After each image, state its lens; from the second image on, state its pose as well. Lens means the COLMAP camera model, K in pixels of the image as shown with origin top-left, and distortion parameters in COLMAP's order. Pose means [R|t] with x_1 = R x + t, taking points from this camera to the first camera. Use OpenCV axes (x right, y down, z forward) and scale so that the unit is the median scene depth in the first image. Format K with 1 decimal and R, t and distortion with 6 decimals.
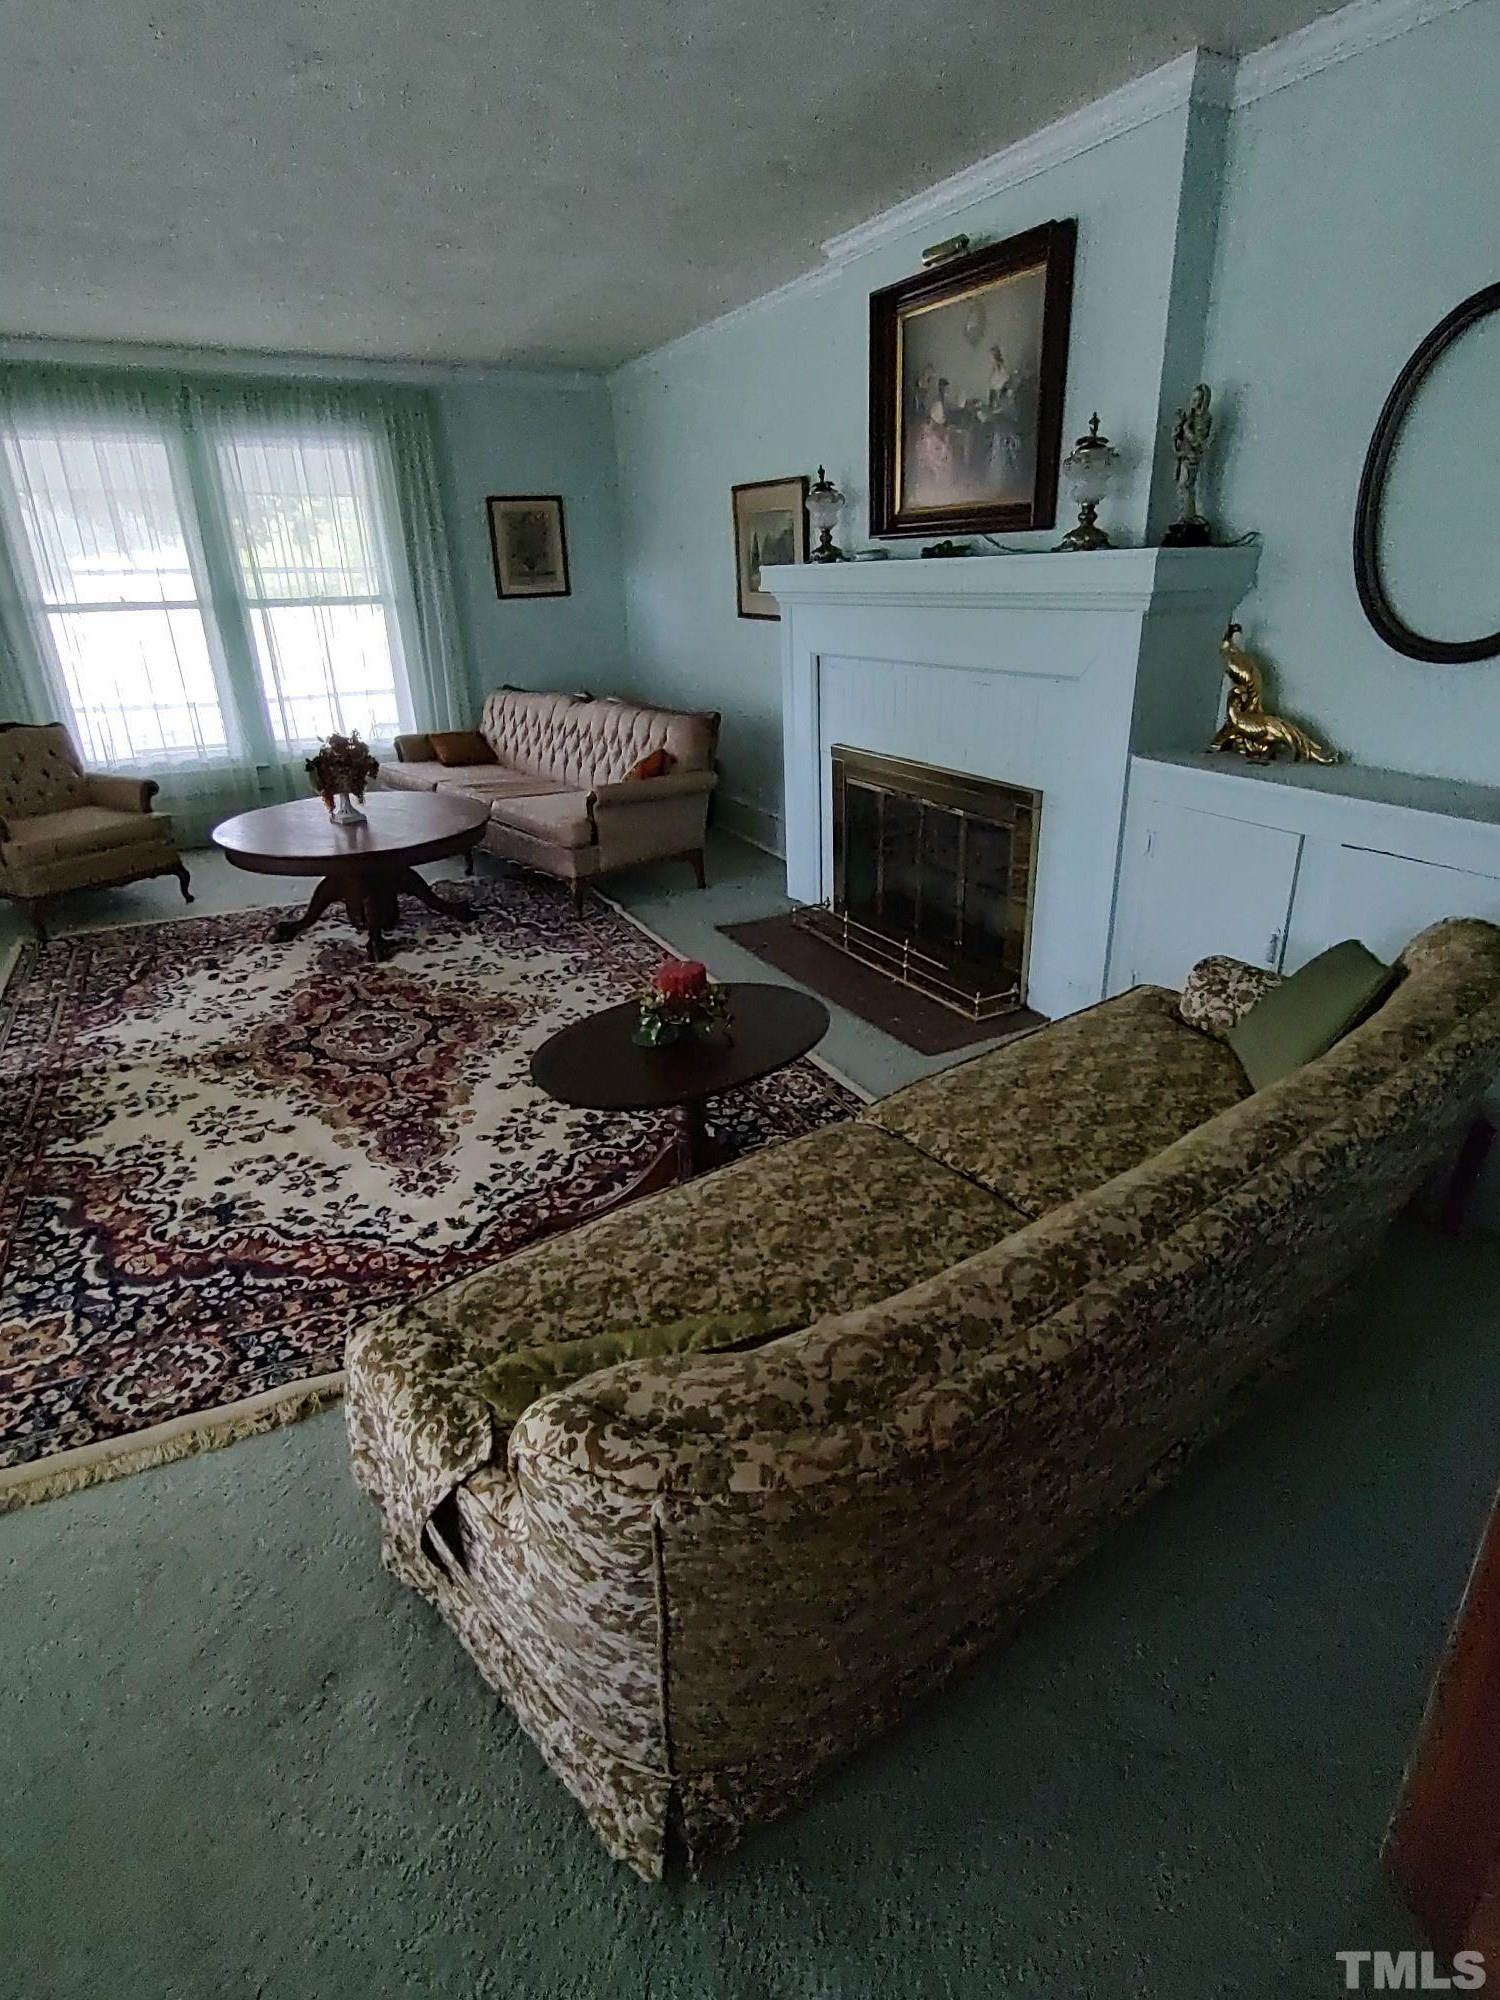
lens RADIAL K [[1033.7, 0, 753.3], [0, 1033.7, 995.3], [0, 0, 1]] dist [-0.005673, -0.002660]
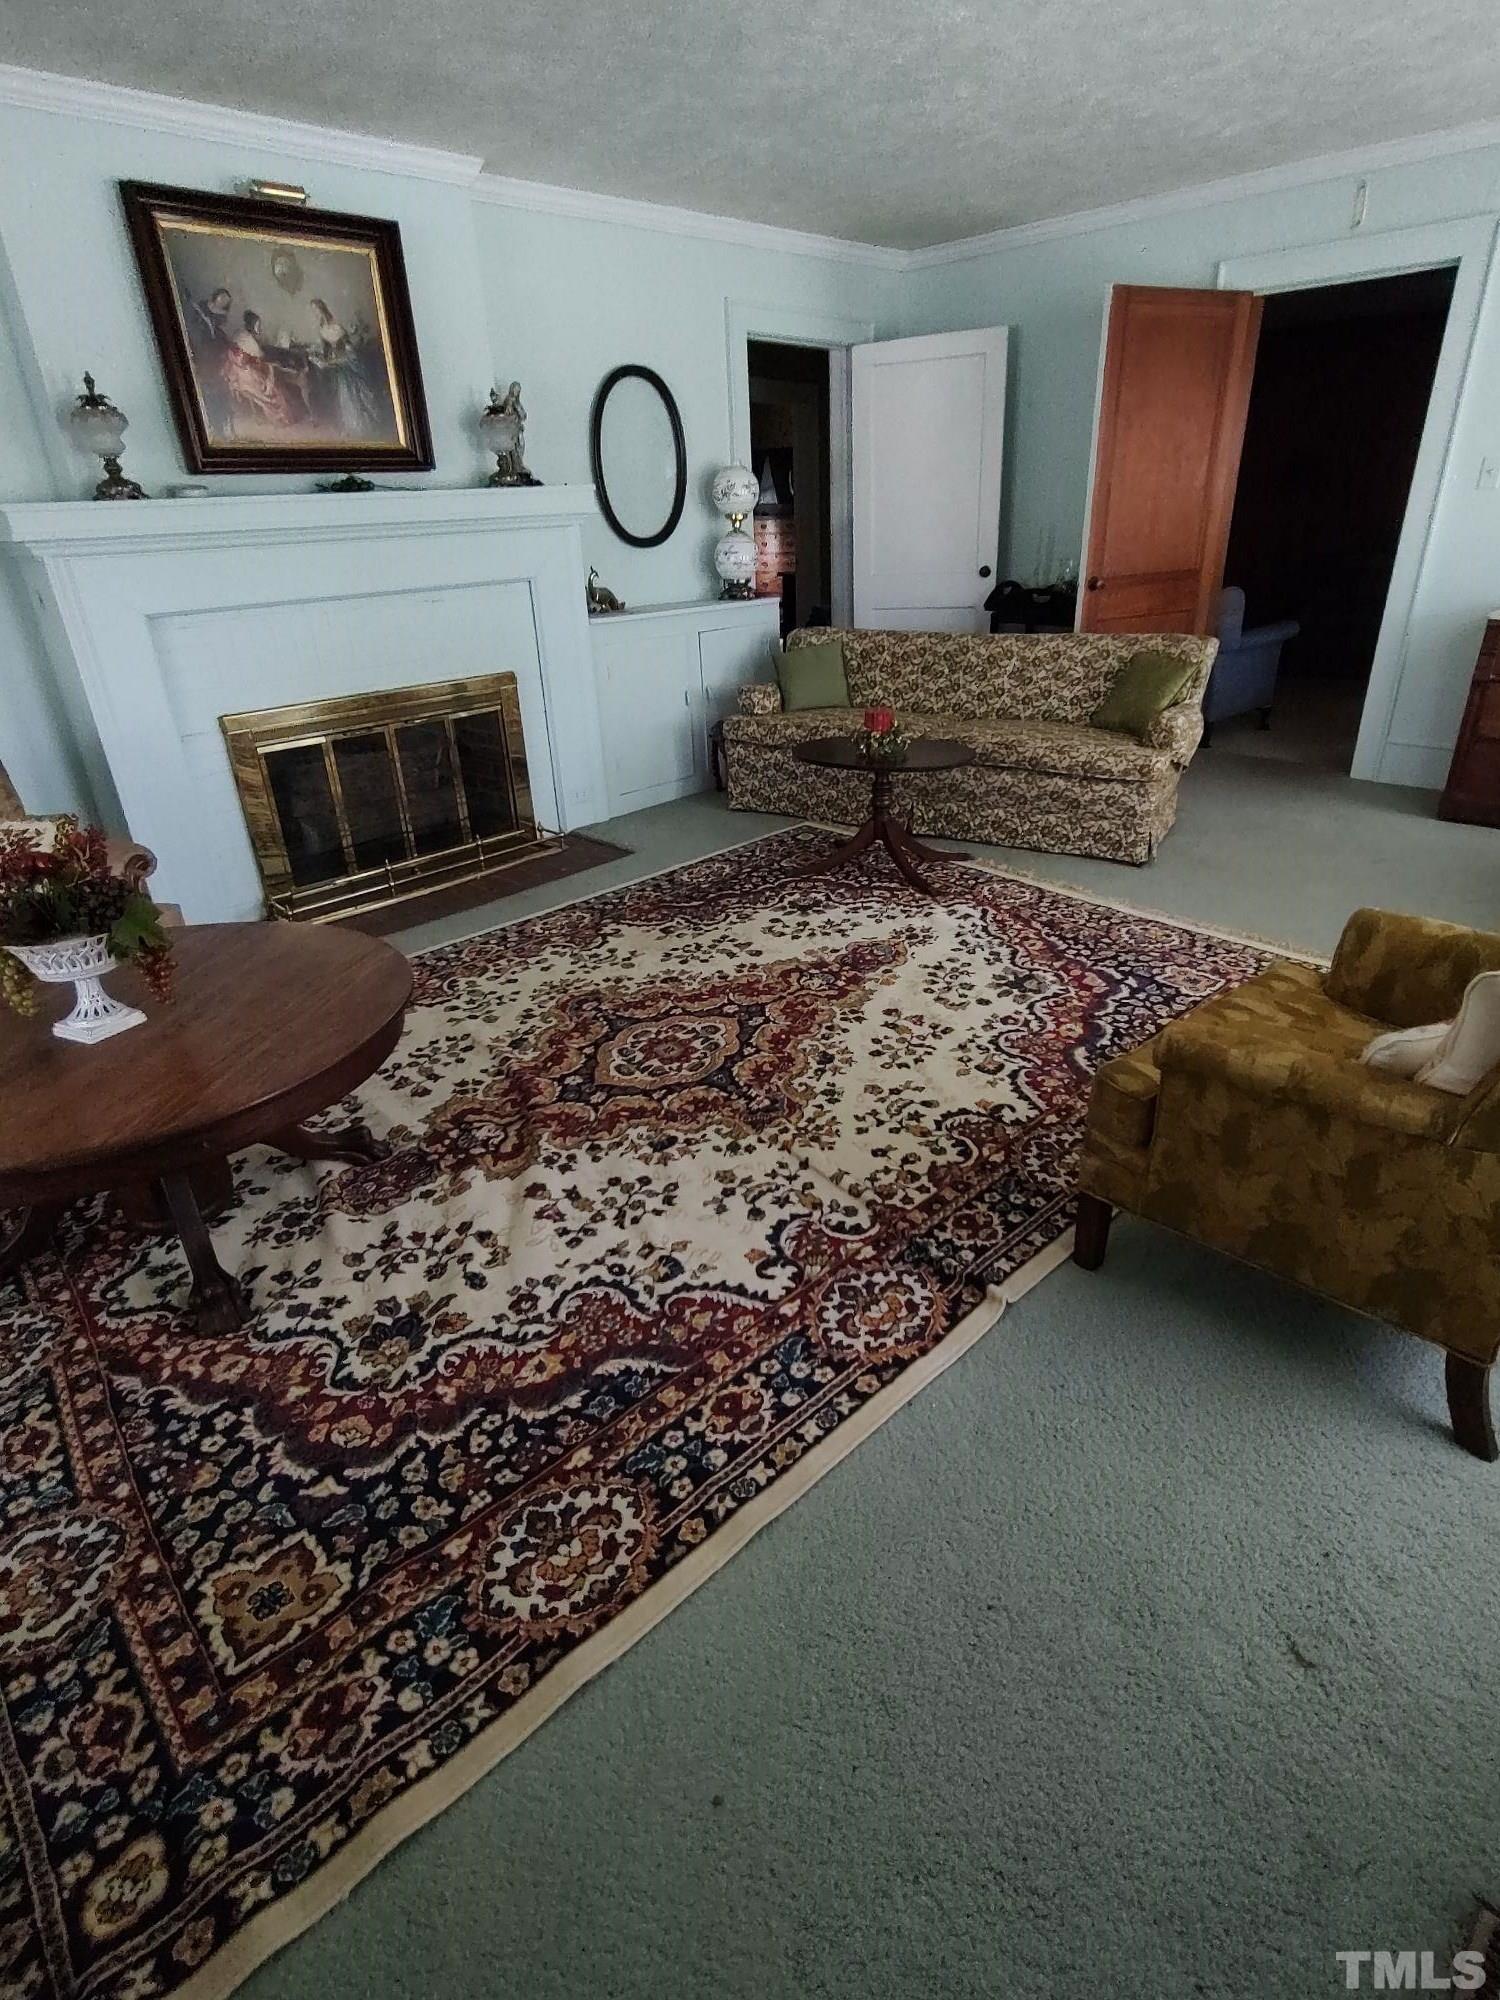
lens RADIAL K [[1033.7, 0, 753.6], [0, 1033.7, 1005.4], [0, 0, 1]] dist [-0.005673, -0.002660]
pose [[-0.289077, -0.378080, 0.879483, -1.256464], [0.412944, 0.779590, 0.470868, -0.395489], [-0.863662, 0.499294, -0.069235, 1.137279]]
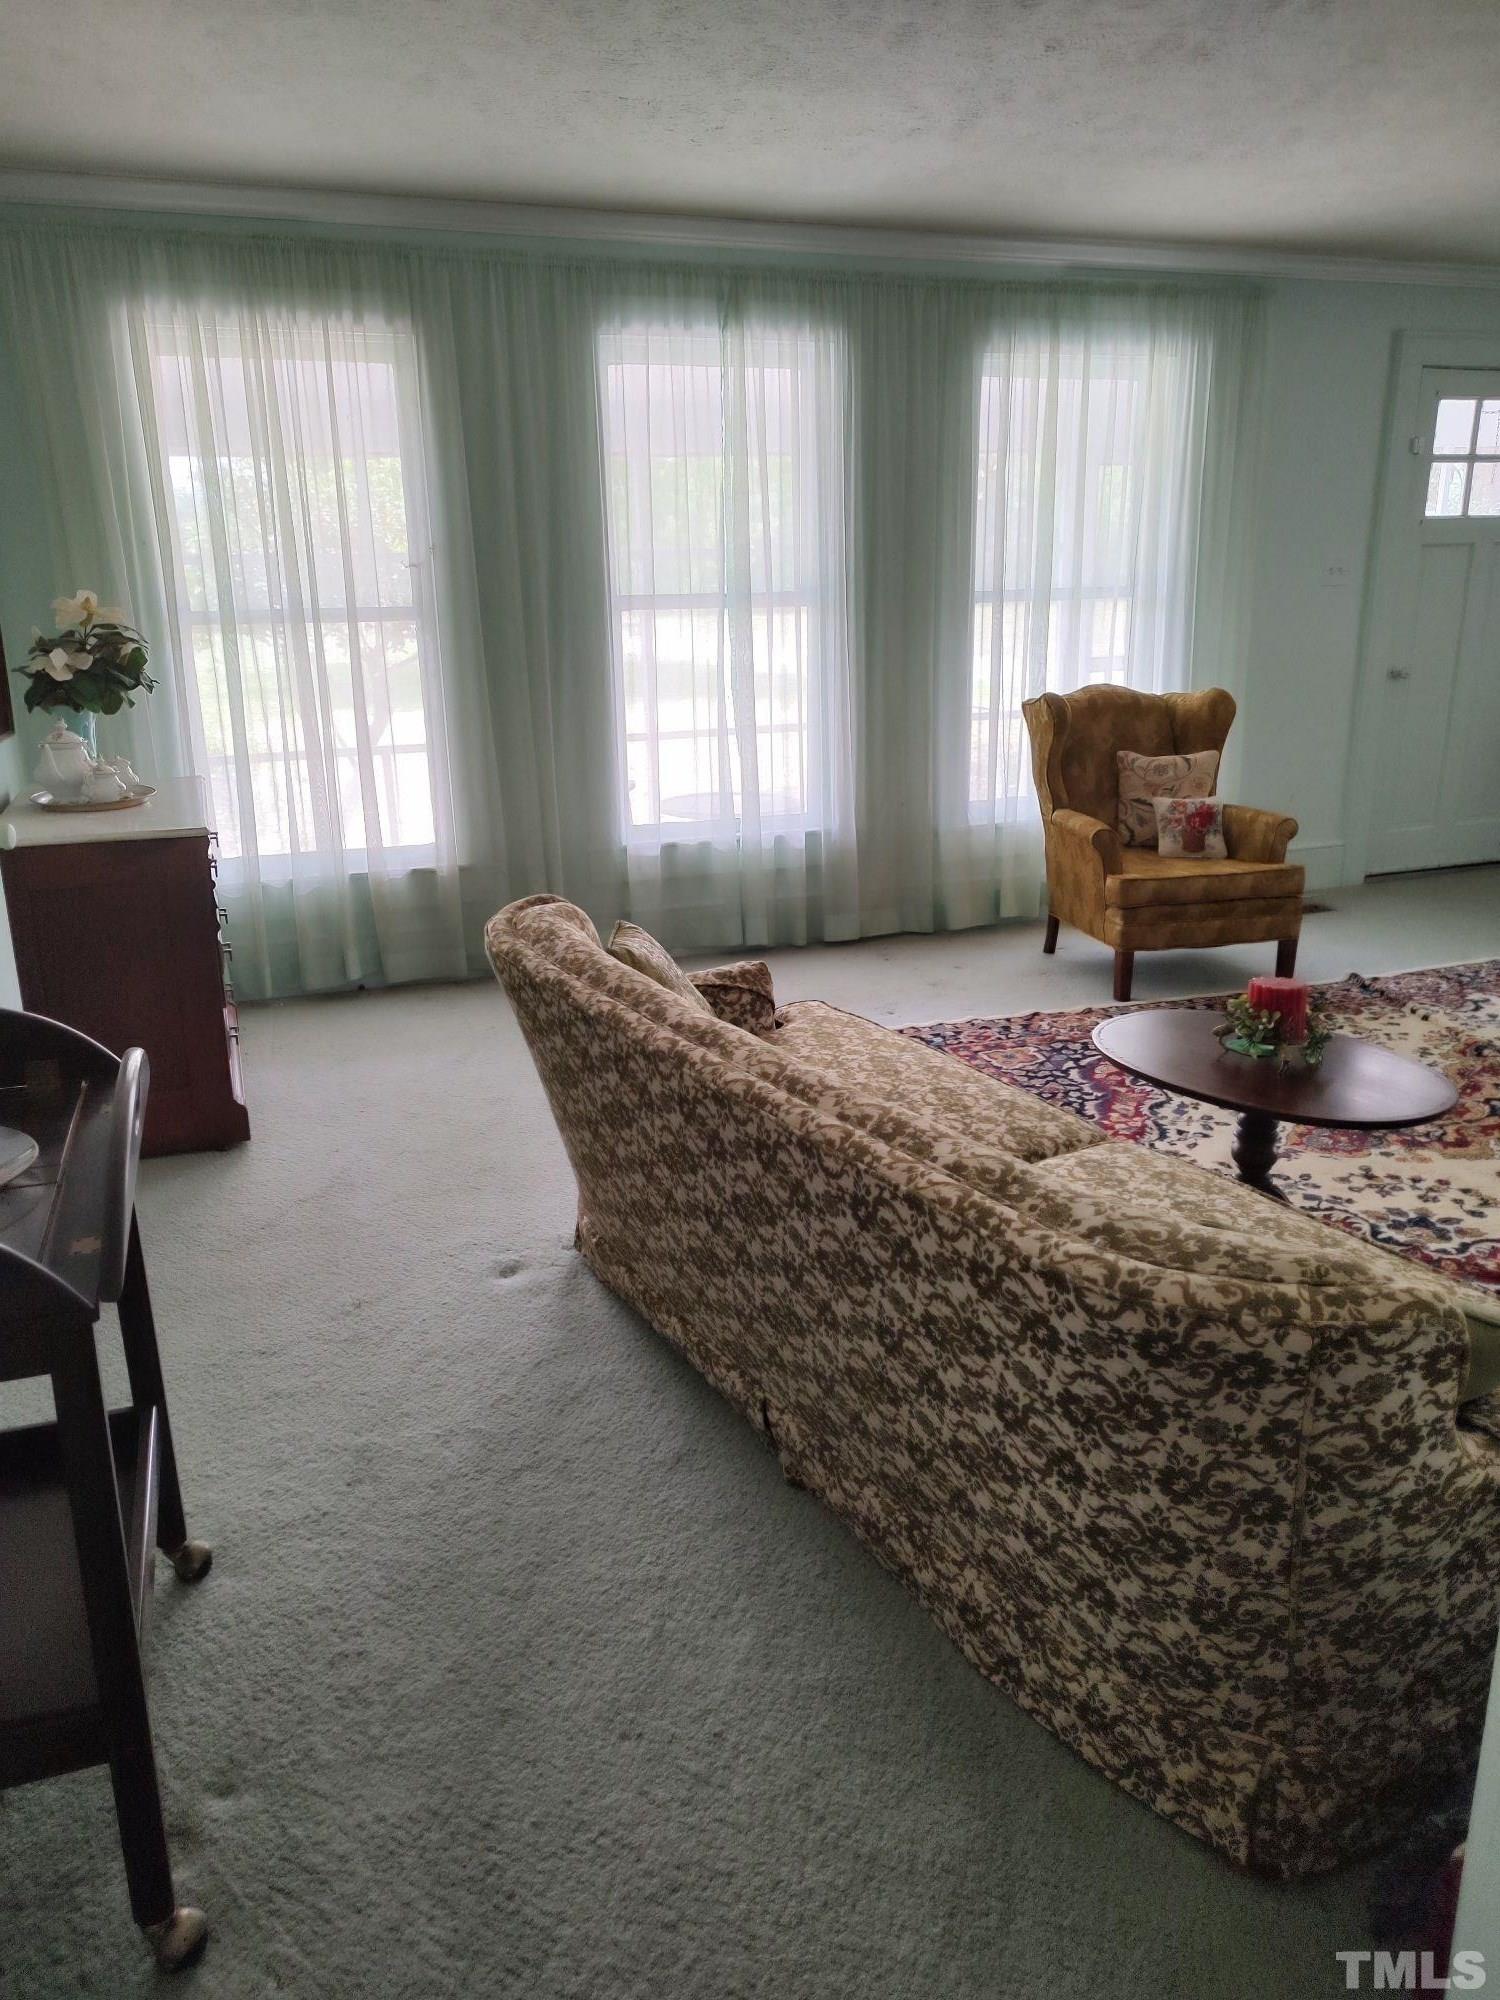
lens RADIAL K [[1444.9, 0, 747.1], [0, 1444.9, 999.1], [0, 0, 1]] dist [-0.001115, -0.005197]
pose [[-0.138692, 0.307778, -0.941296, 0.845060], [-0.361188, 0.869292, 0.337453, -0.192682], [0.922121, 0.386787, -0.009398, 0.444604]]
